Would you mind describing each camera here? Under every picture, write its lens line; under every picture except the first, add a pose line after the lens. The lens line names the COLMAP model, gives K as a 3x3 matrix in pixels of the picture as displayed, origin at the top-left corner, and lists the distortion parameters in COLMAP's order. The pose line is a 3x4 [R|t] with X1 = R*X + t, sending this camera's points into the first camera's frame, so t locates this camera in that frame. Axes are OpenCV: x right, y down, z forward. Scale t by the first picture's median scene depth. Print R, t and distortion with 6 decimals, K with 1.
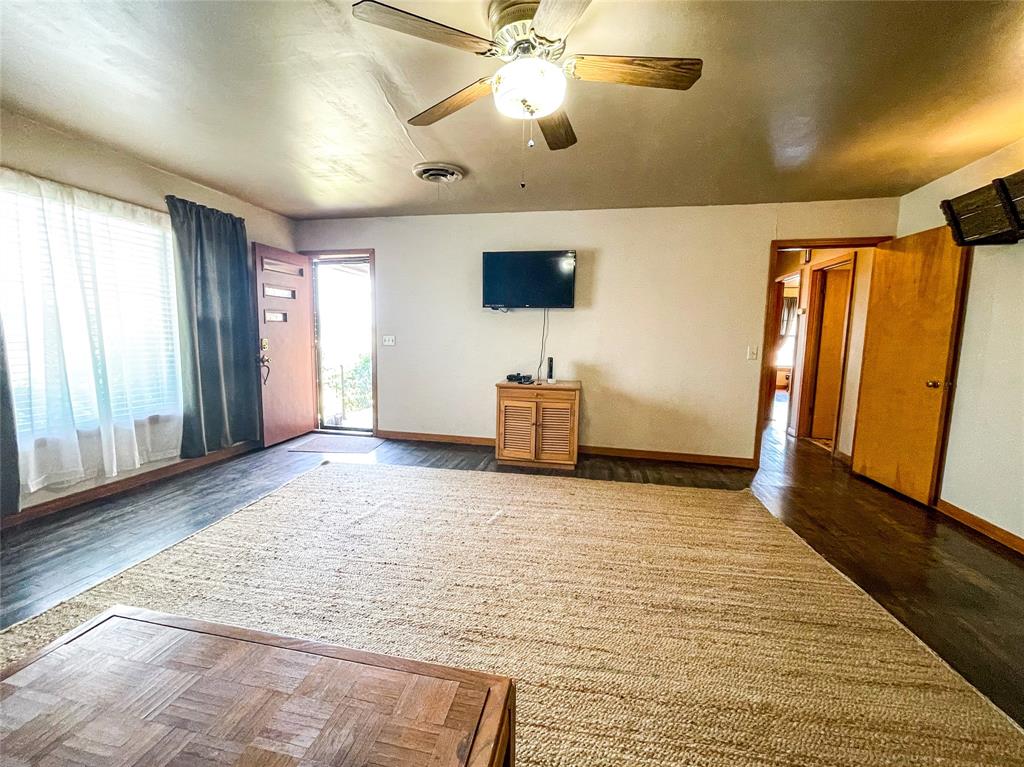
lens RADIAL K [[411.1, 0, 512.0], [0, 411.1, 383.5], [0, 0, 1]] dist [-0.000798, -0.000105]
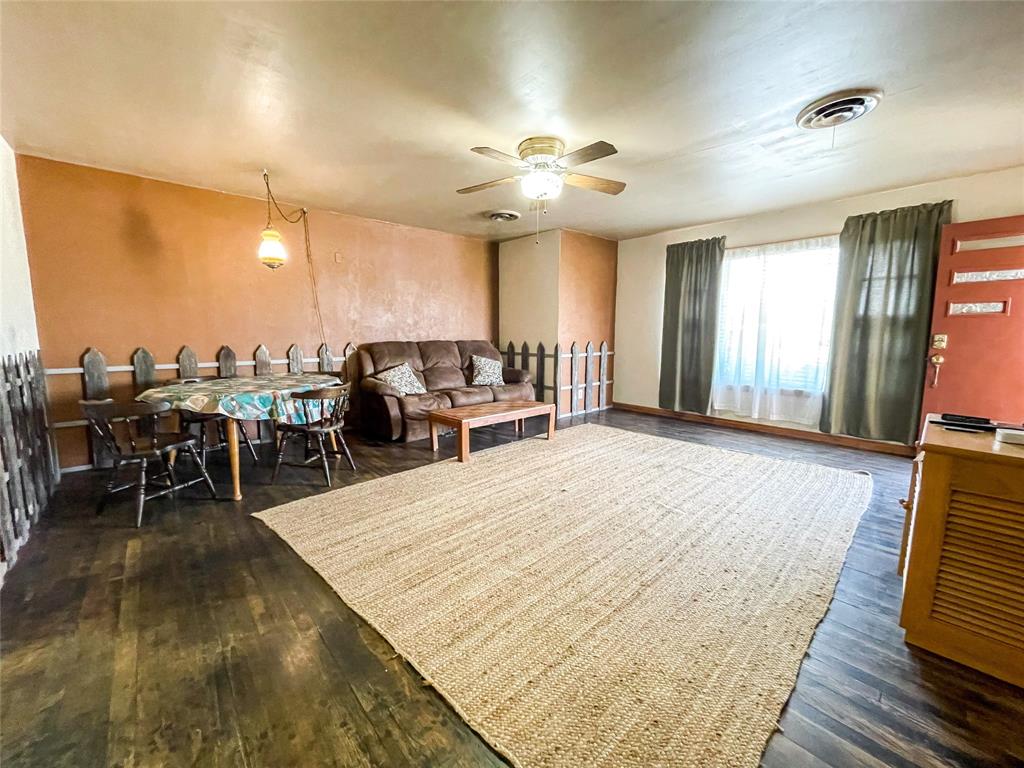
lens RADIAL K [[411.1, 0, 512.0], [0, 411.1, 384.0], [0, 0, 1]] dist [-0.000798, -0.000105]
pose [[-0.574320, 0.082654, -0.814447, 0.825705], [-0.107354, 0.978694, 0.175025, -0.084235], [0.811561, 0.187954, -0.553211, 1.025012]]
